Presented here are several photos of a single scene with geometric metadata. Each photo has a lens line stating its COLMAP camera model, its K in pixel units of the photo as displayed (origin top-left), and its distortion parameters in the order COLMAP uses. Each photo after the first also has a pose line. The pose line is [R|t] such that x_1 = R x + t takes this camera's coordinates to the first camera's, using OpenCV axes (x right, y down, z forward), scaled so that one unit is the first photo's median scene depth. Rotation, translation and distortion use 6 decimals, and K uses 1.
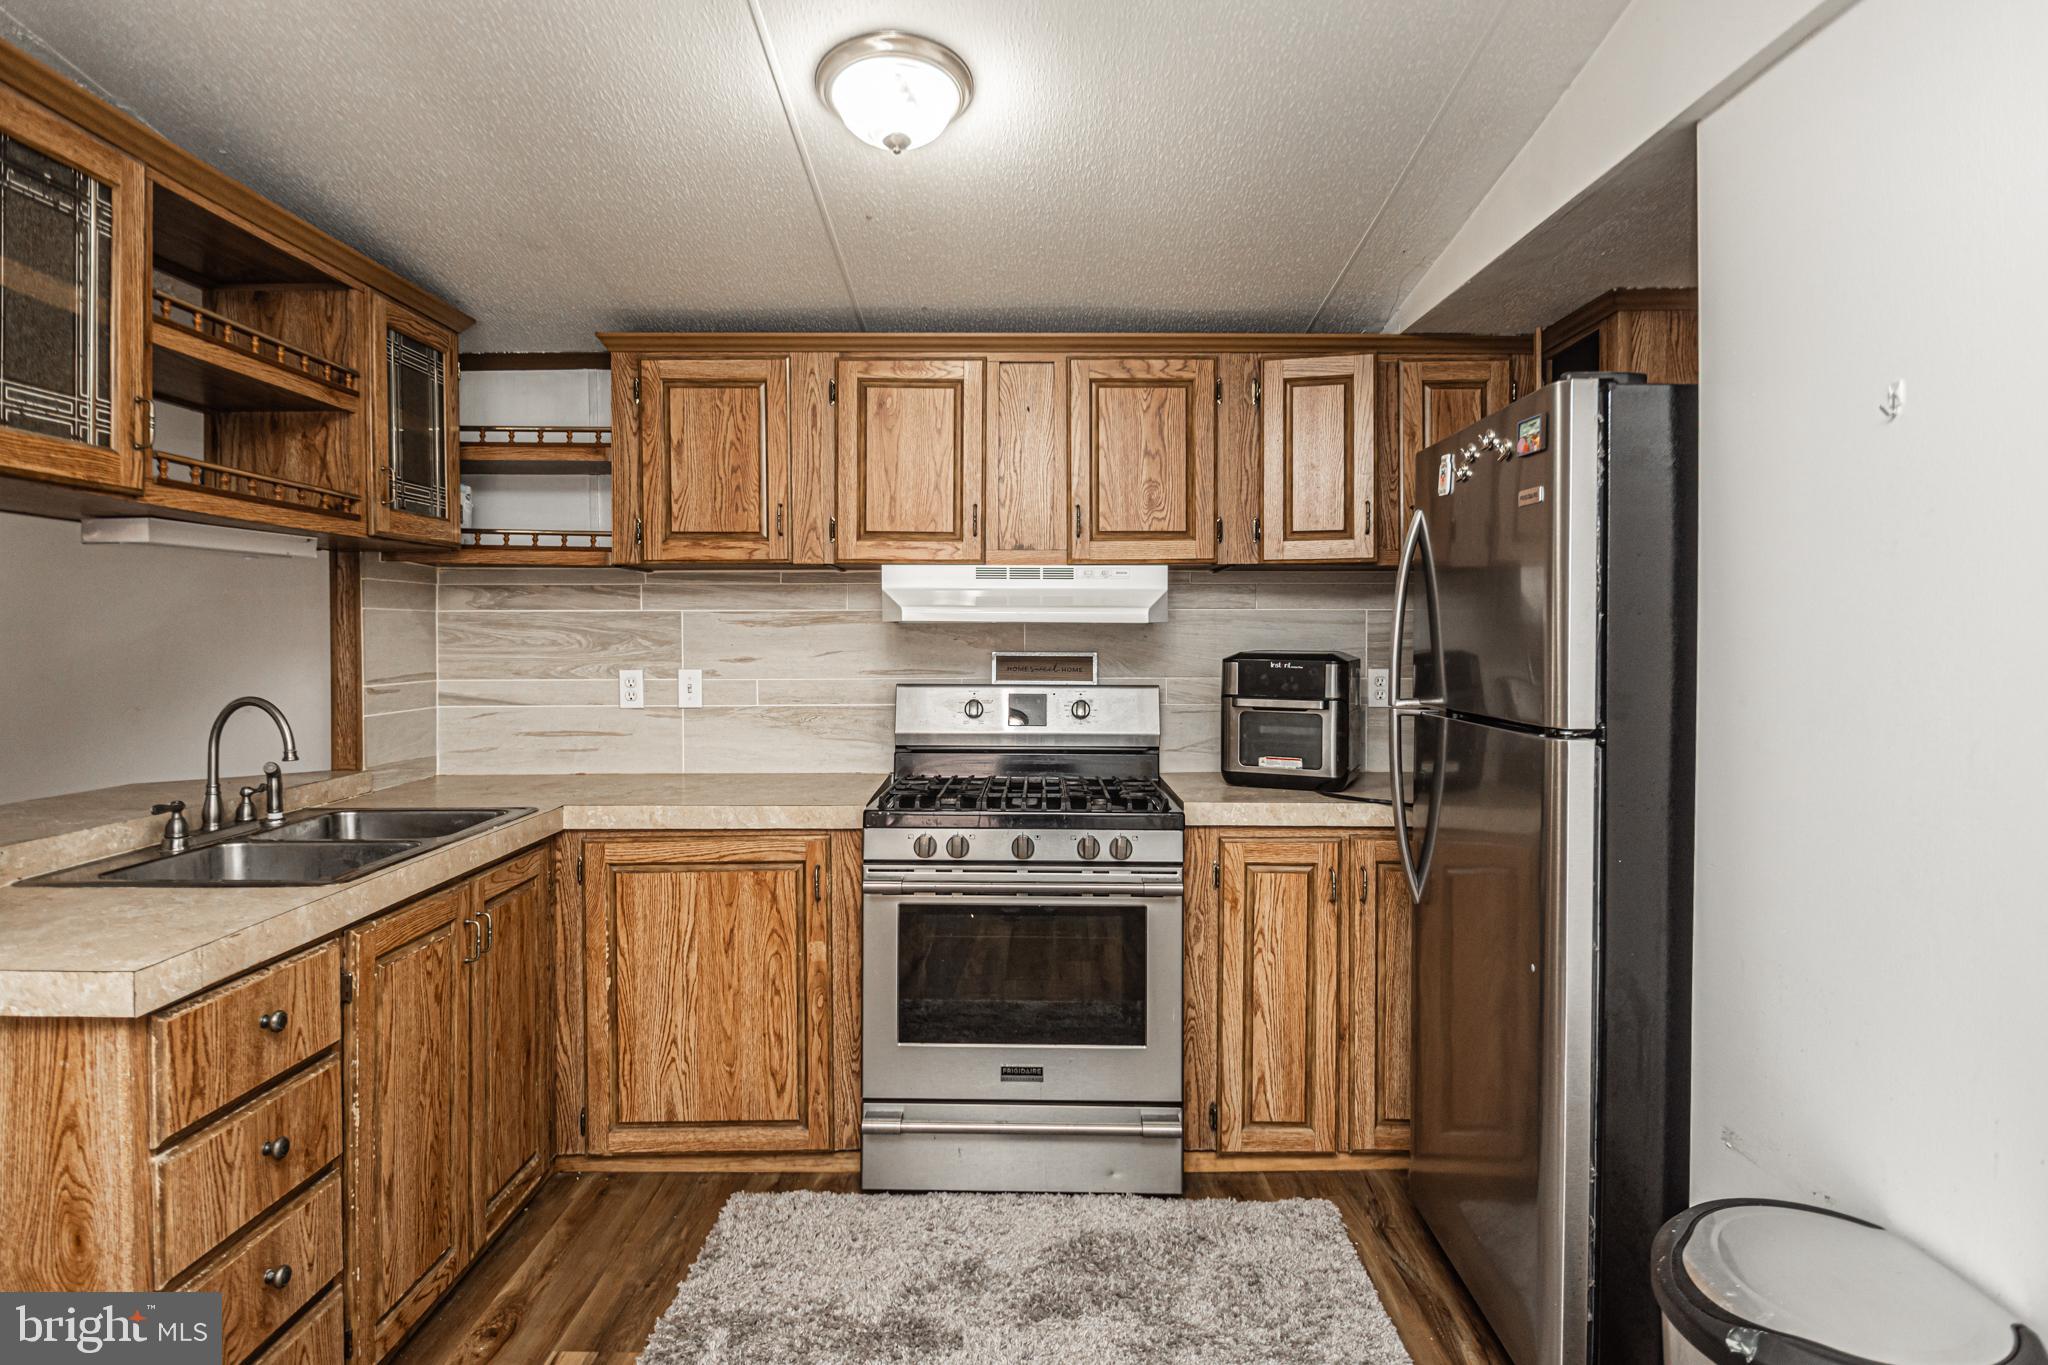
lens RADIAL K [[1141.1, 0, 1032.9], [0, 1141.1, 633.8], [0, 0, 1]] dist [0.011197, -0.009253]
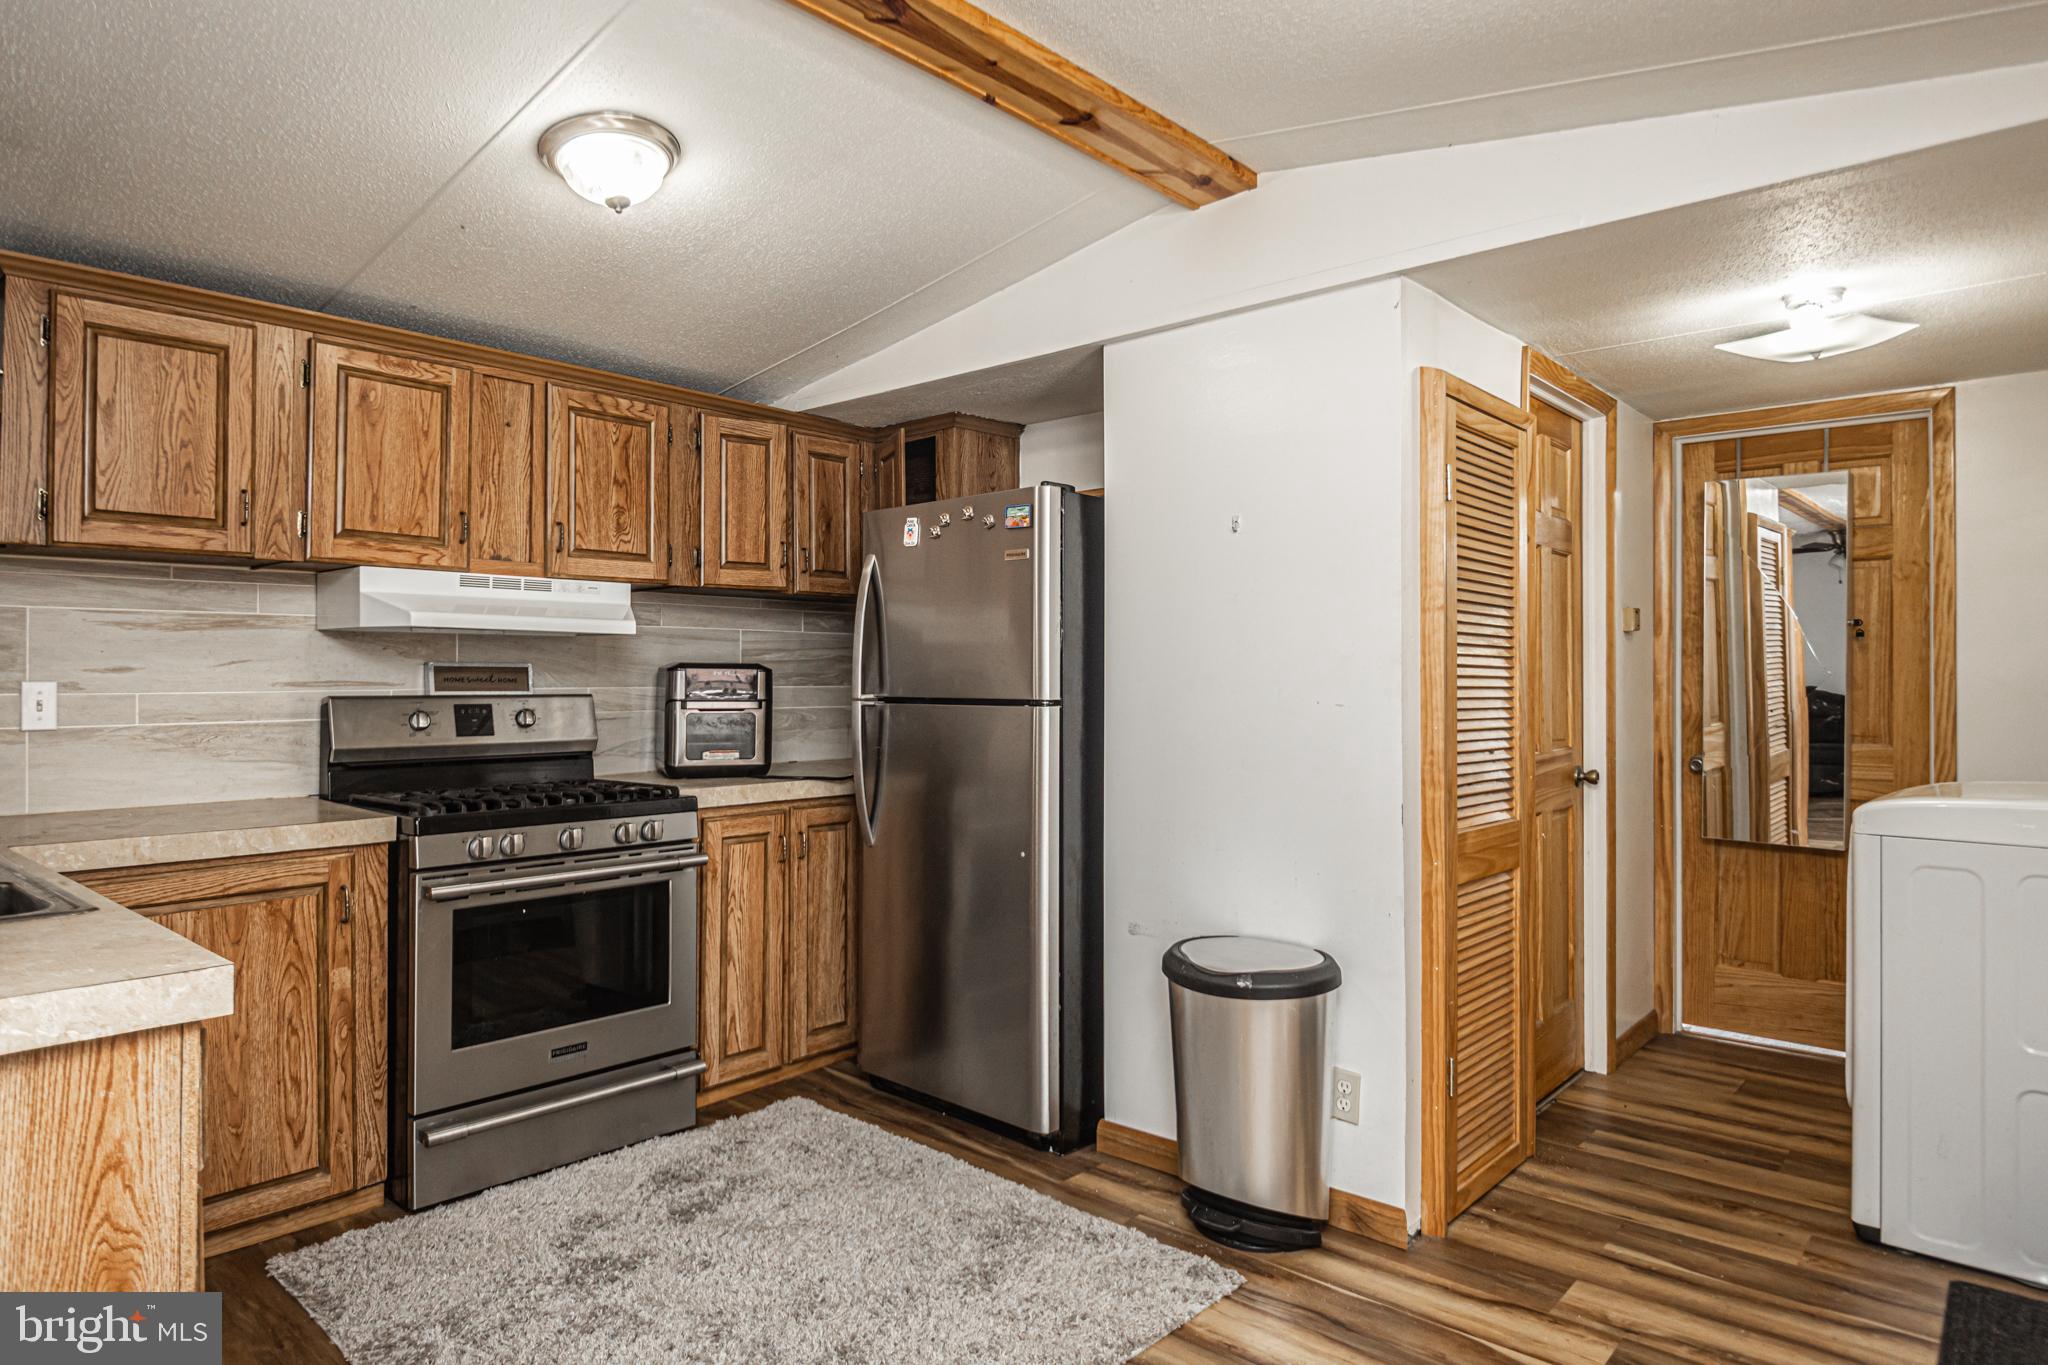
lens RADIAL K [[1166.4, 0, 1018.5], [0, 1166.4, 637.9], [0, 0, 1]] dist [0.011032, -0.013716]
pose [[0.674930, 0.021287, 0.737575, -0.505155], [0.000783, 0.999563, -0.029564, 0.029026], [-0.737882, 0.020531, 0.674618, -0.050629]]
